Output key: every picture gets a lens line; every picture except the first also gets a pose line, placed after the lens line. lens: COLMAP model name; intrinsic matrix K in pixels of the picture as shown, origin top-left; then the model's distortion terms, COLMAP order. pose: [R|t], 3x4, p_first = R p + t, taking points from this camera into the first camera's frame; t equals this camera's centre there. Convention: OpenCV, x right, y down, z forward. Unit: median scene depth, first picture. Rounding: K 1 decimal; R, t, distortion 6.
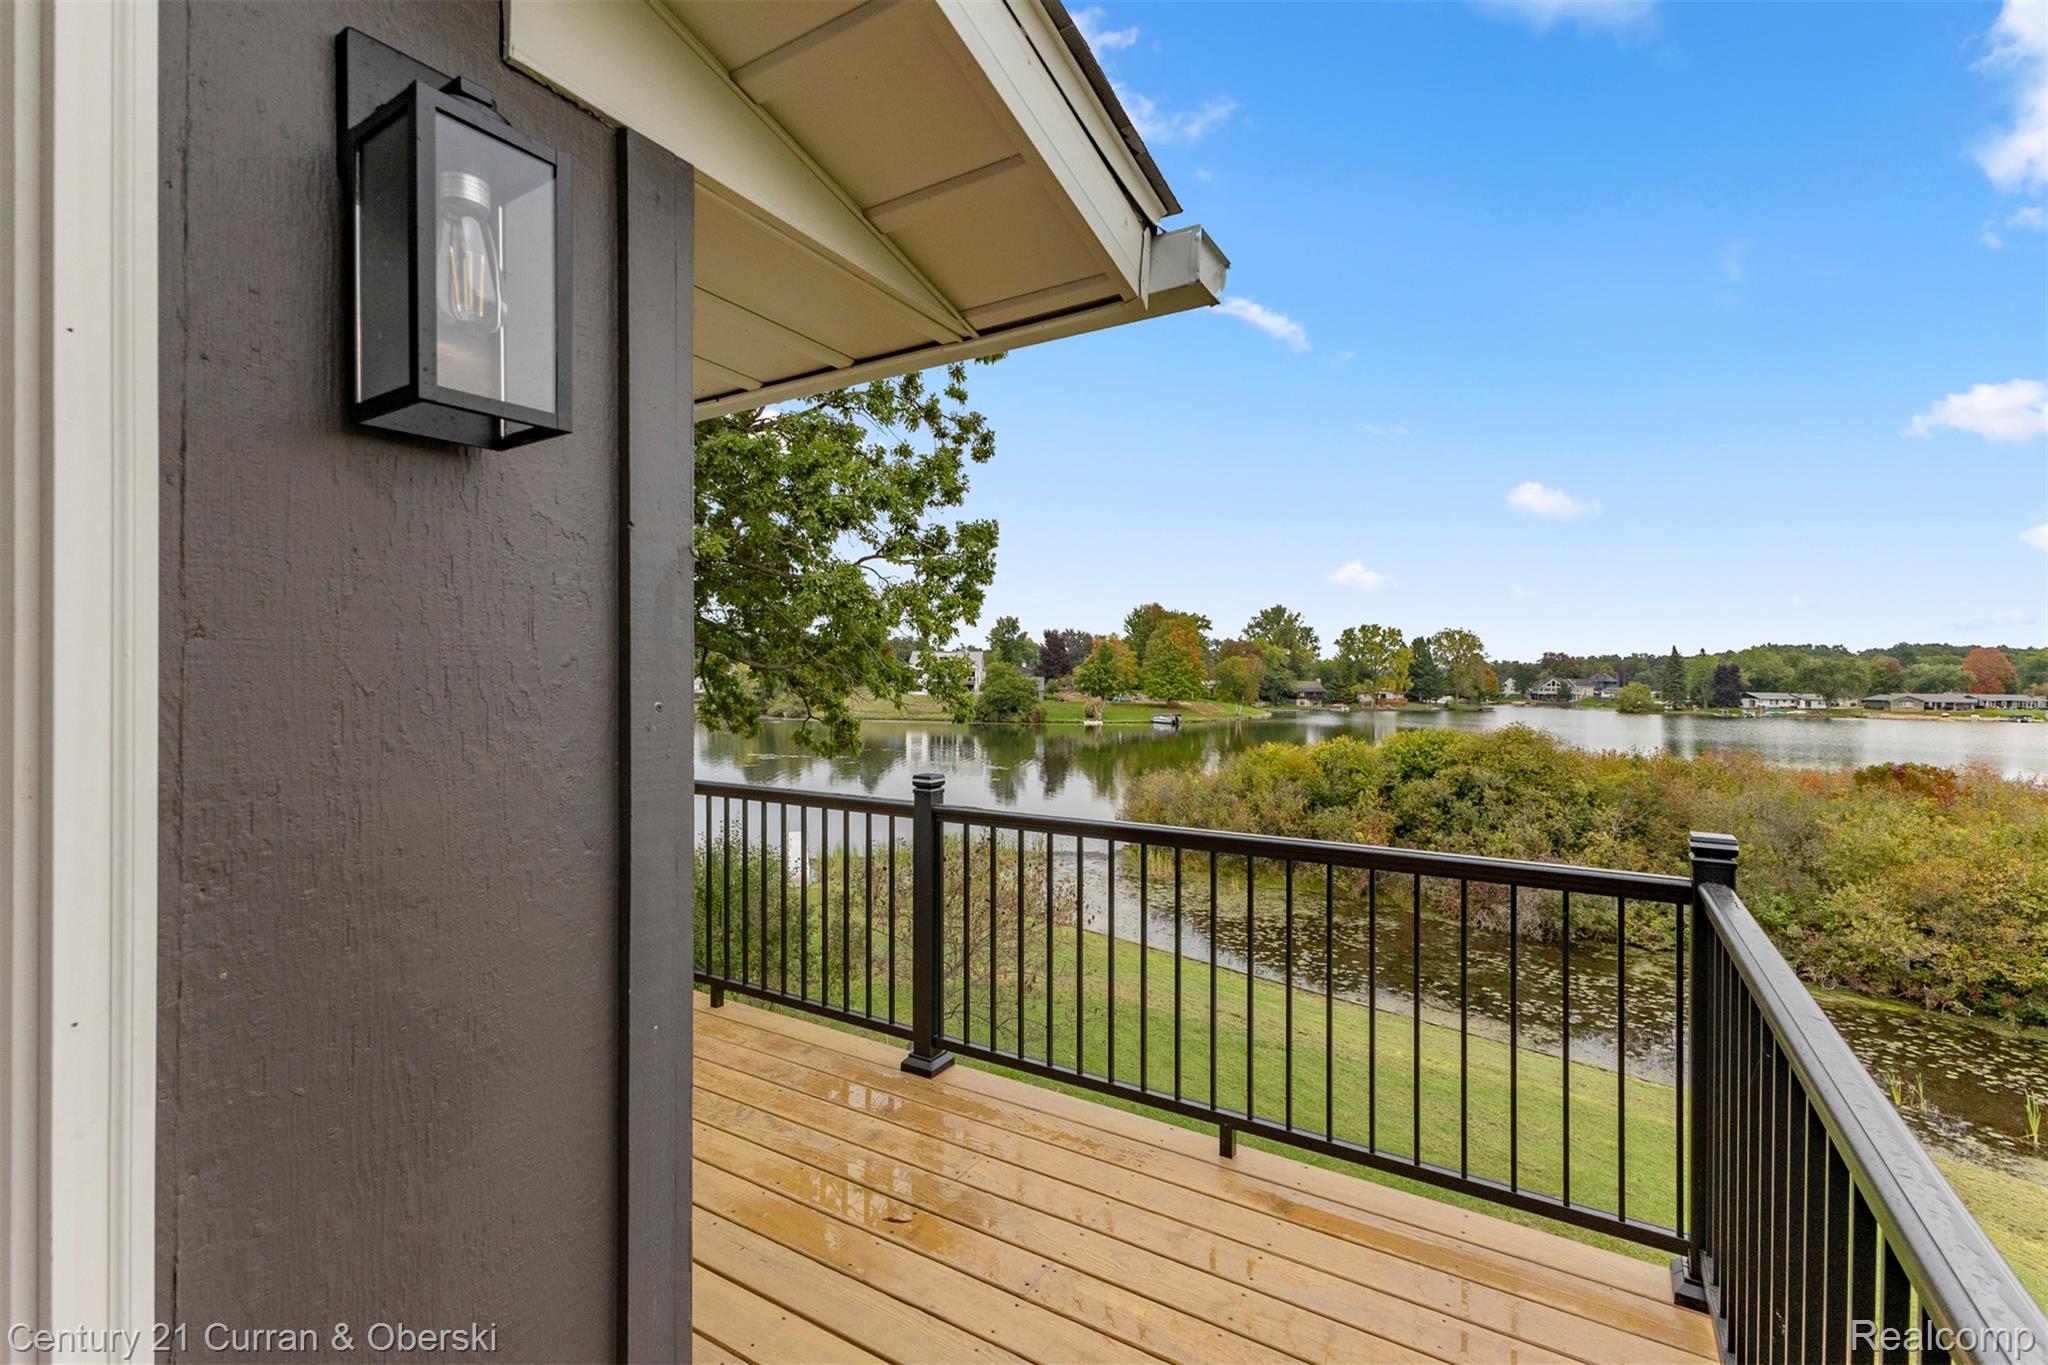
lens RADIAL K [[918.3, 0, 1028.0], [0, 918.3, 689.3], [0, 0, 1]] dist [0.014580, -0.000099]
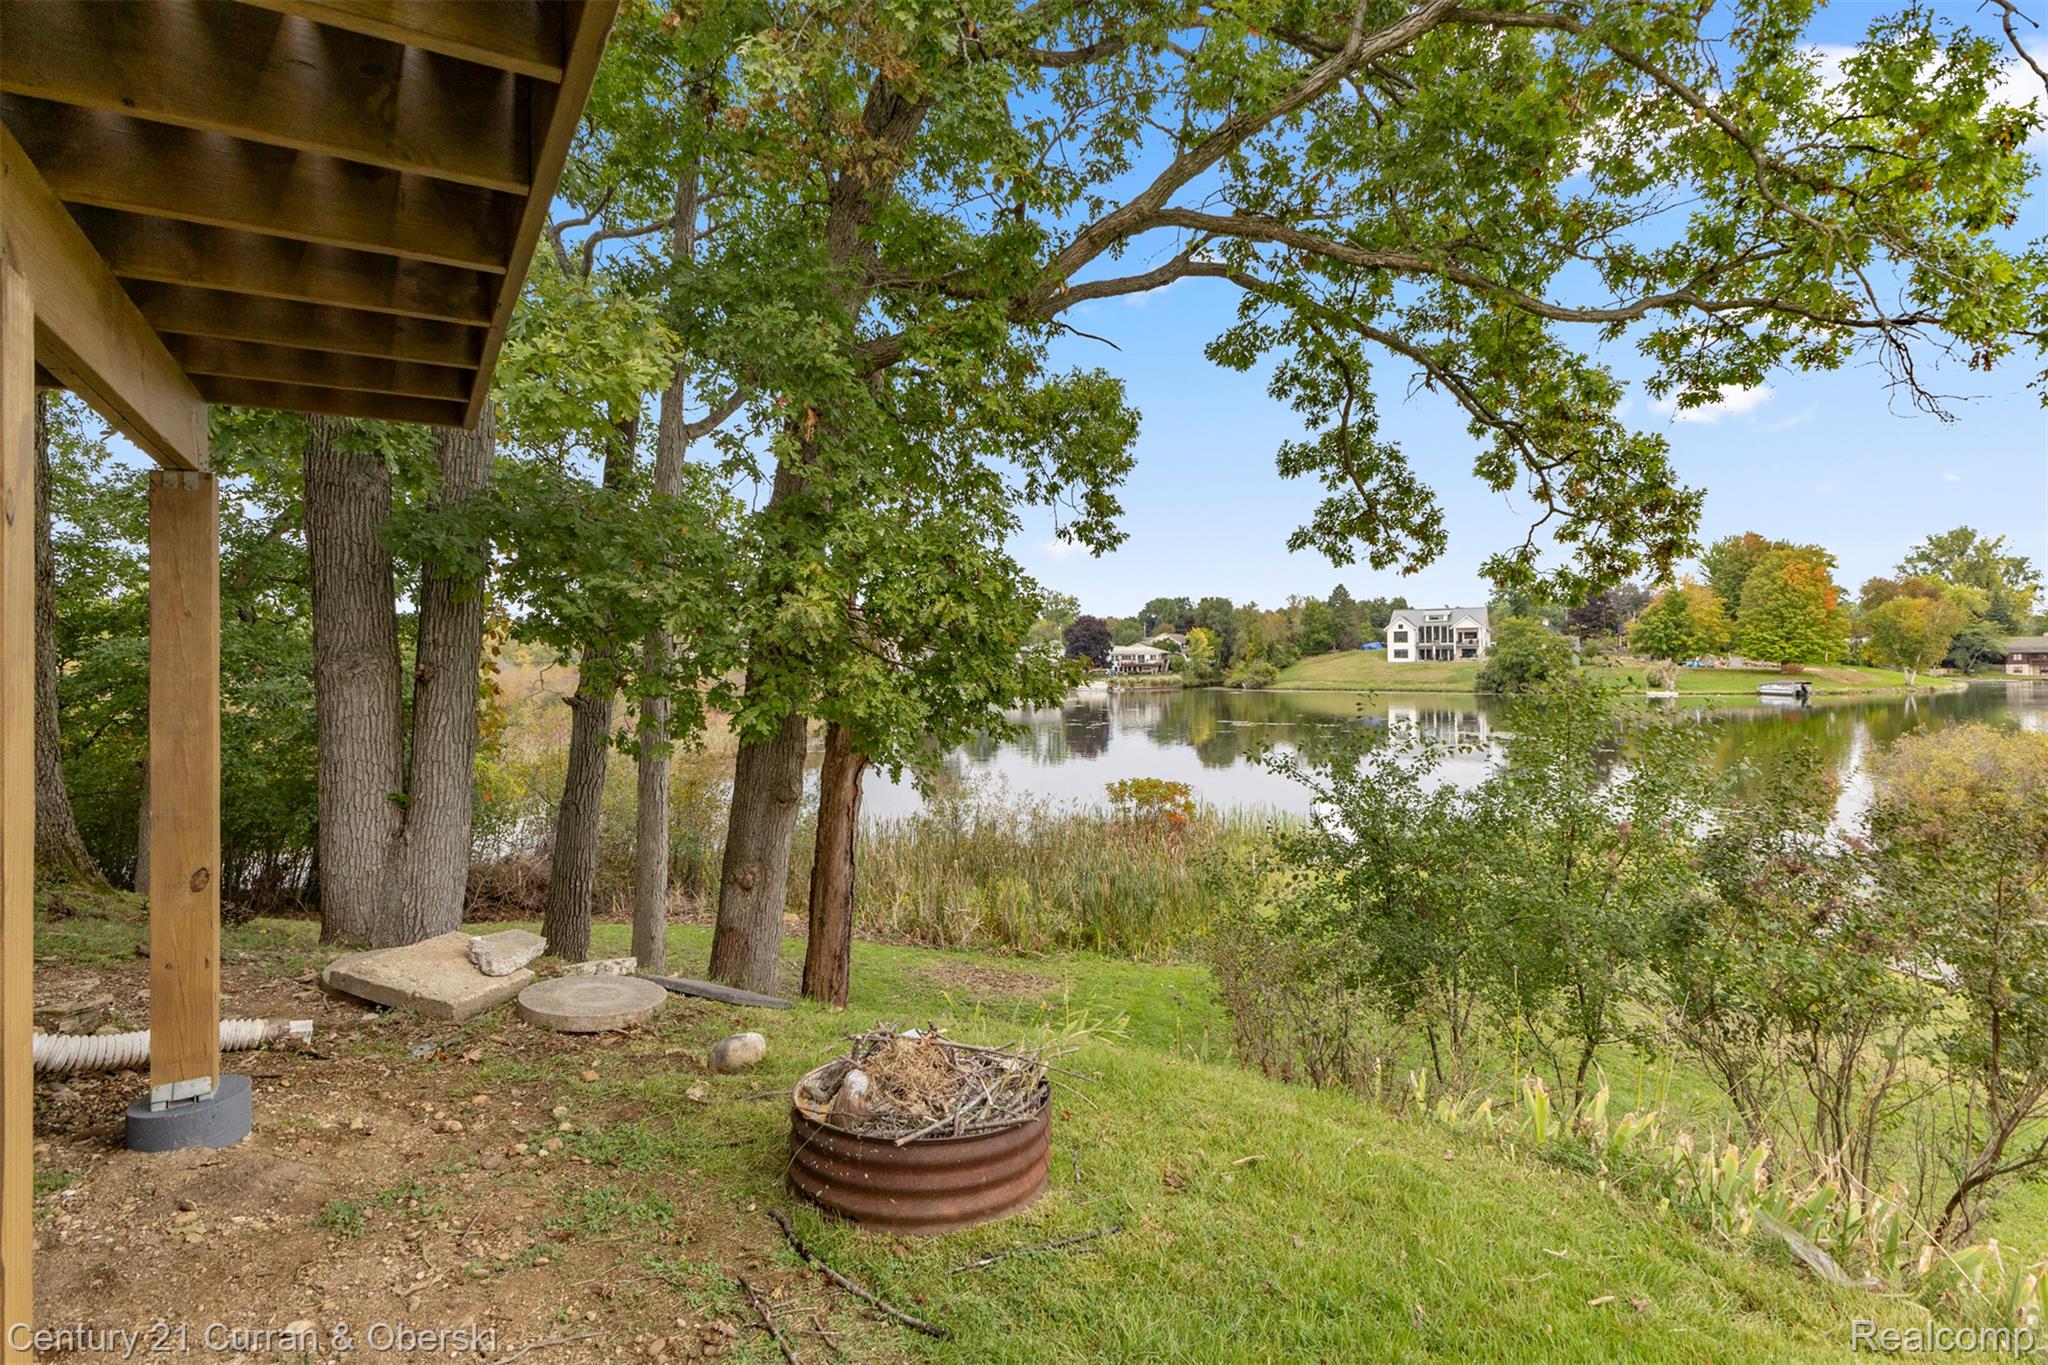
lens RADIAL K [[1013.4, 0, 1022.5], [0, 1013.4, 649.5], [0, 0, 1]] dist [0.015294, -0.000970]
pose [[0.896294, -0.019992, -0.443010, -0.020124], [0.011921, 0.999708, -0.020996, 0.009162], [0.443301, 0.013538, 0.896271, 0.028581]]
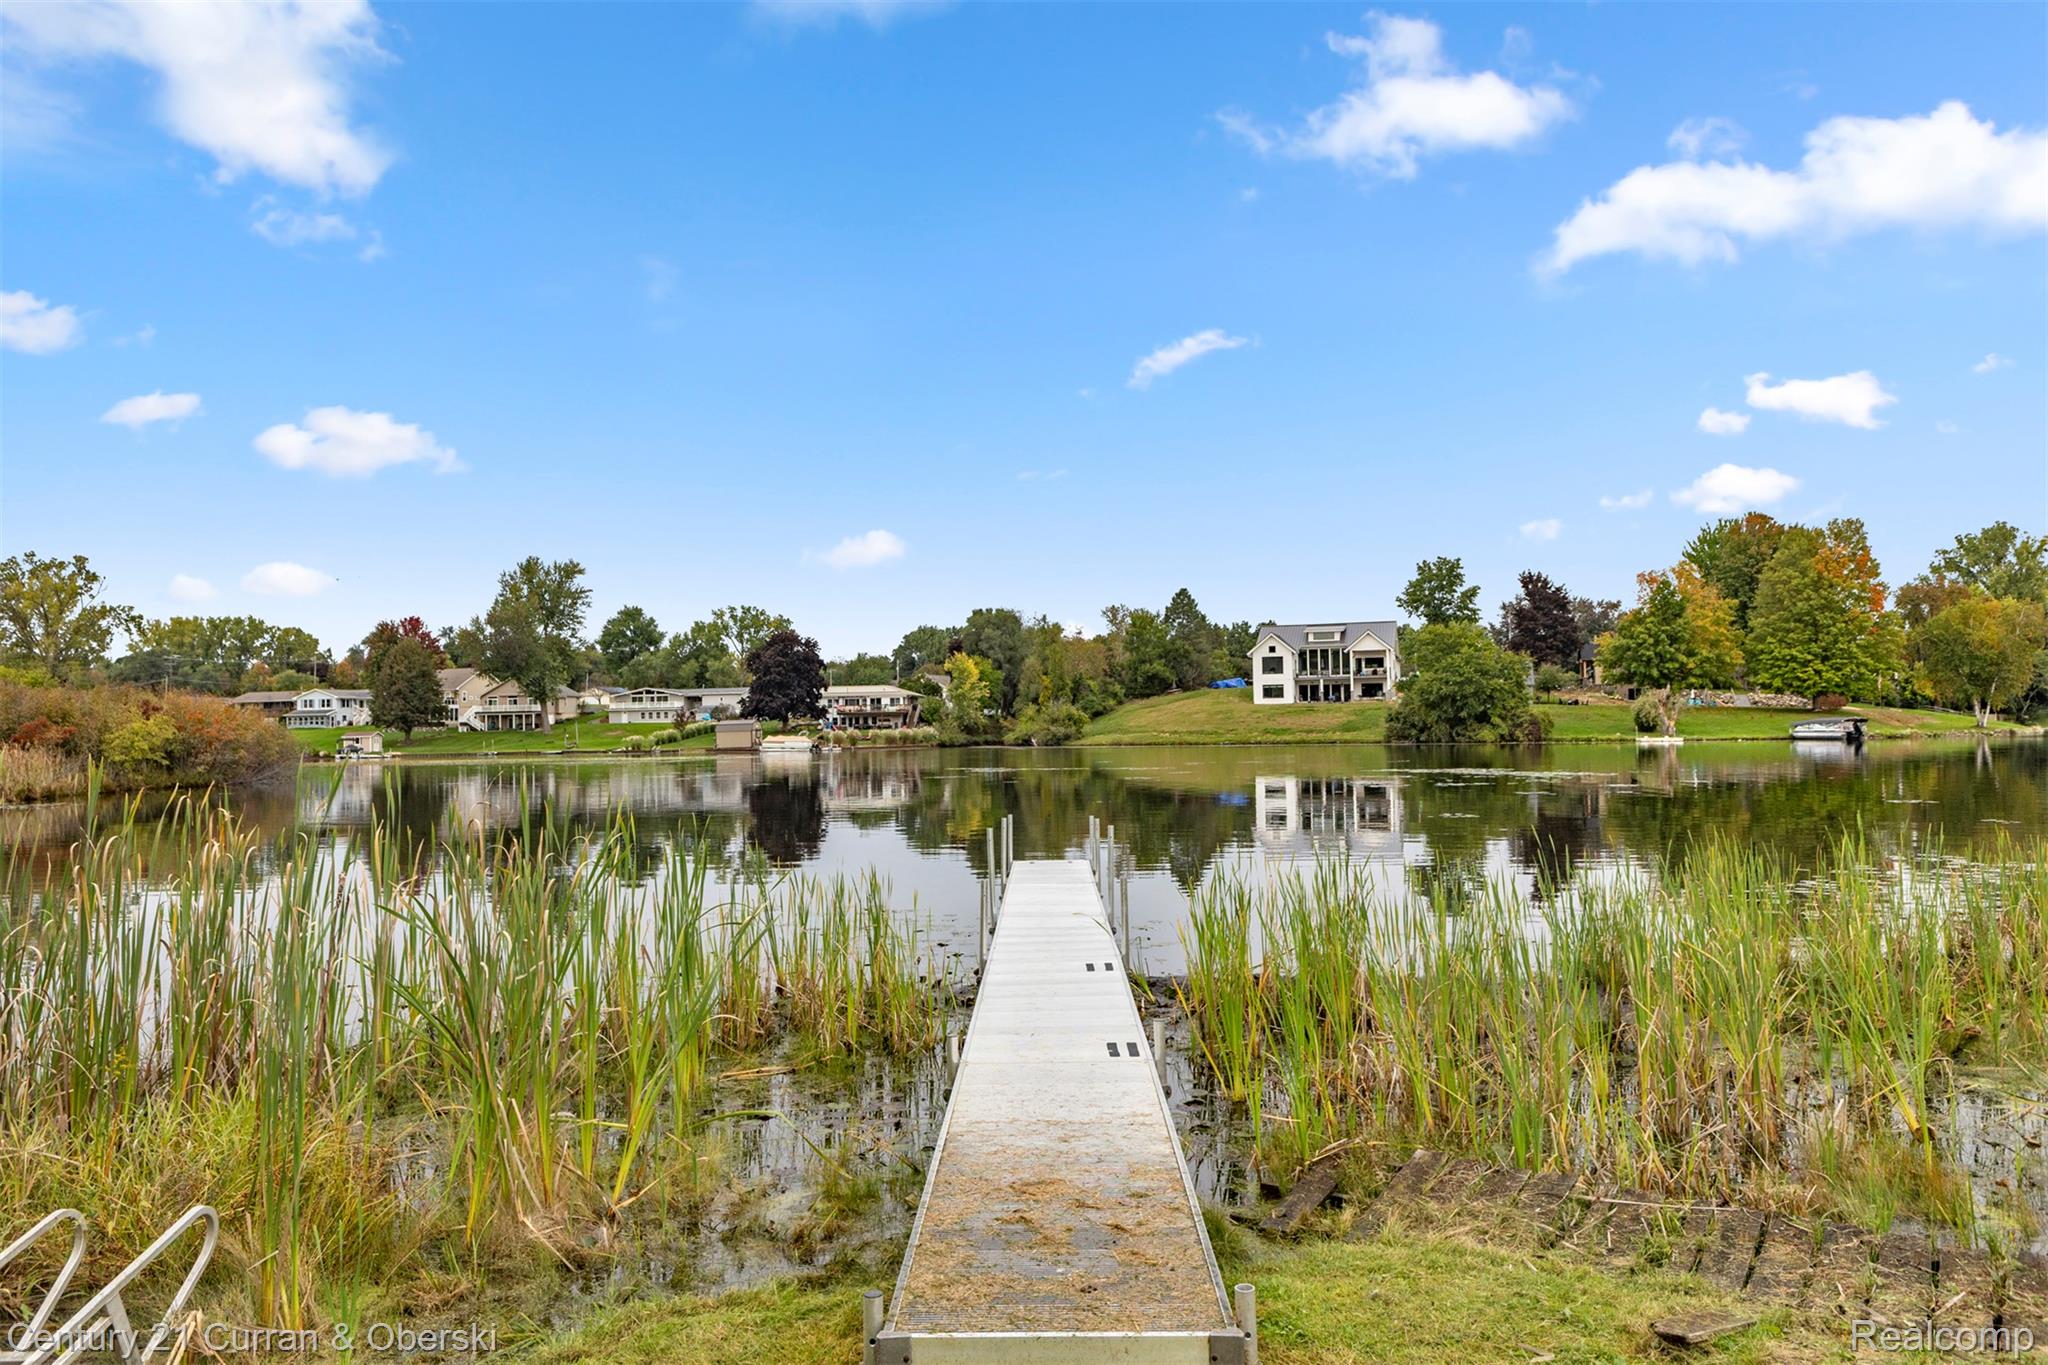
lens RADIAL K [[1463.4, 0, 1024.0], [0, 1463.4, 682.5], [0, 0, 1]] dist [0.052154, -0.030700]
pose [[0.964071, -0.030596, -0.263877, -0.033610], [0.019989, 0.998884, -0.042789, 0.025141], [0.264892, 0.035977, 0.963607, 0.133837]]
